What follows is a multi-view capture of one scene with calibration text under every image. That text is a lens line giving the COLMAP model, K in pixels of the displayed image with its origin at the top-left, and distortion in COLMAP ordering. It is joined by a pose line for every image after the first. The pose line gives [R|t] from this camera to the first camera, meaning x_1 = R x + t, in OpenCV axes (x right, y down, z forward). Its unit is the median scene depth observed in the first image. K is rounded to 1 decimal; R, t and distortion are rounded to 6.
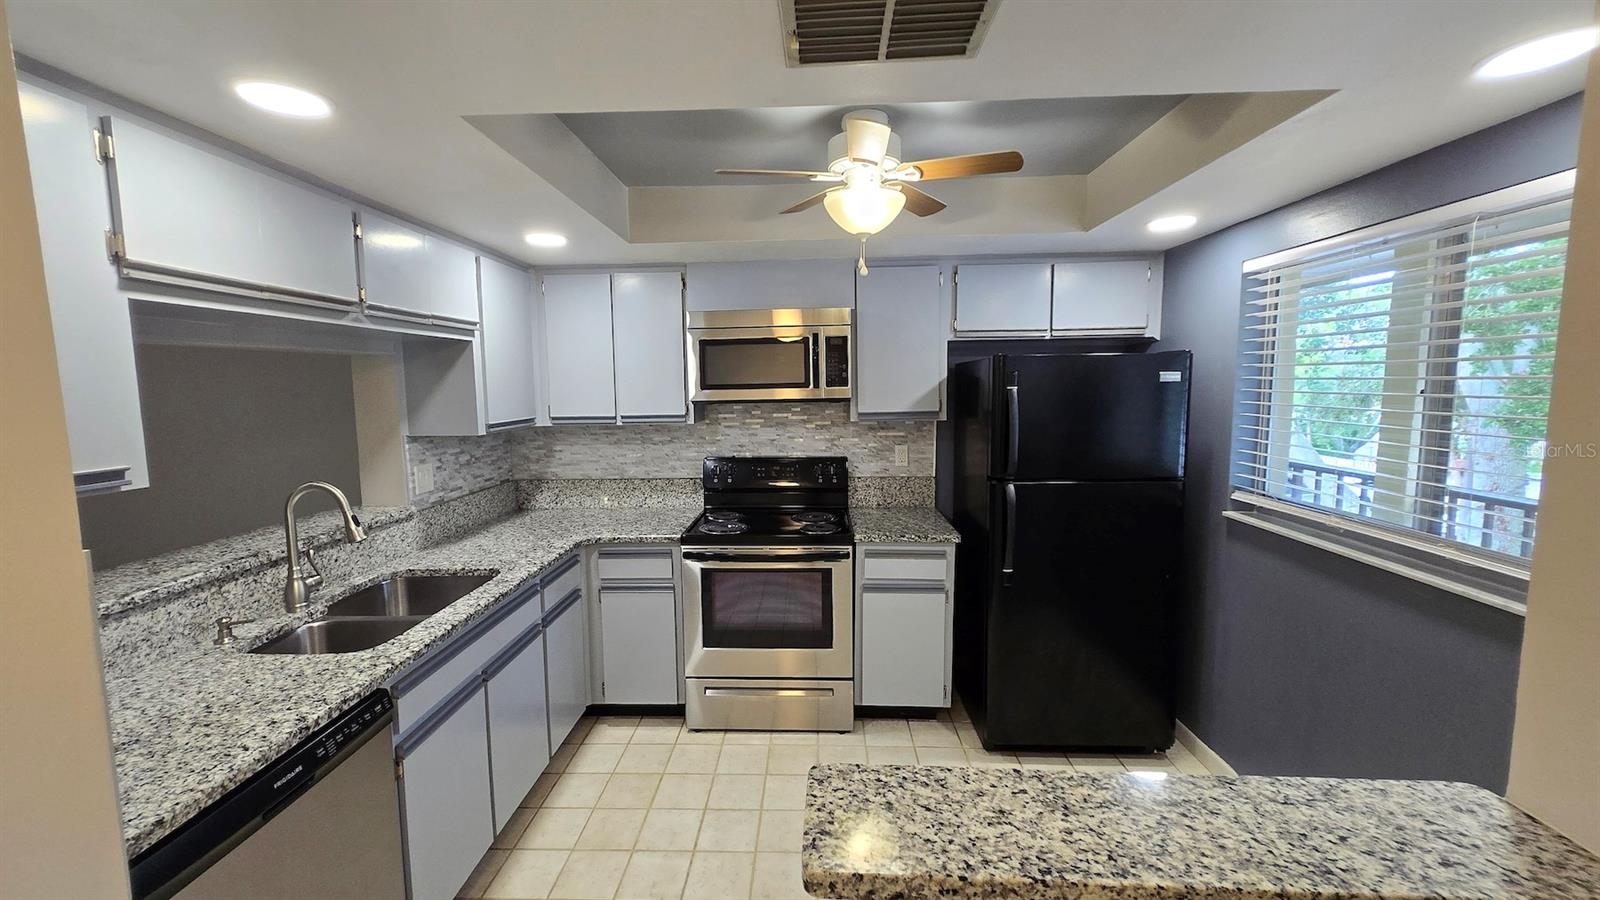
lens RADIAL K [[628.8, 0, 793.0], [0, 628.8, 447.5], [0, 0, 1]] dist [-0.000781, -0.000072]
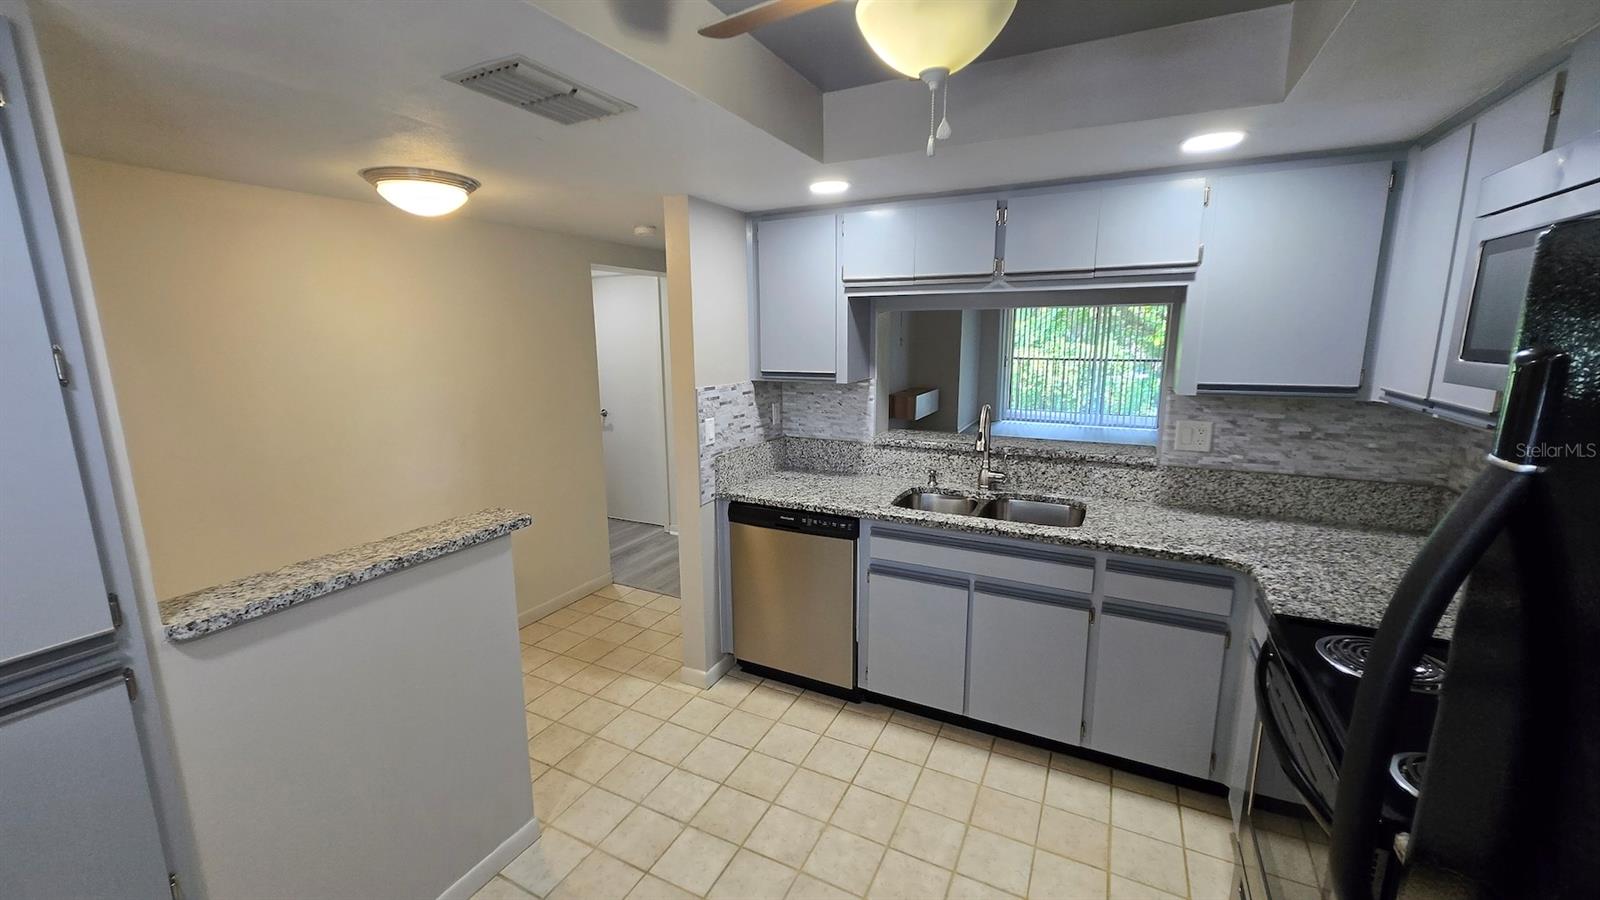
lens RADIAL K [[628.8, 0, 796.7], [0, 628.8, 448.4], [0, 0, 1]] dist [-0.000781, -0.000072]
pose [[-0.418761, 0.186691, -0.888699, 0.704892], [-0.079773, 0.967293, 0.240791, -0.158260], [0.904586, 0.171728, -0.390172, 1.185965]]
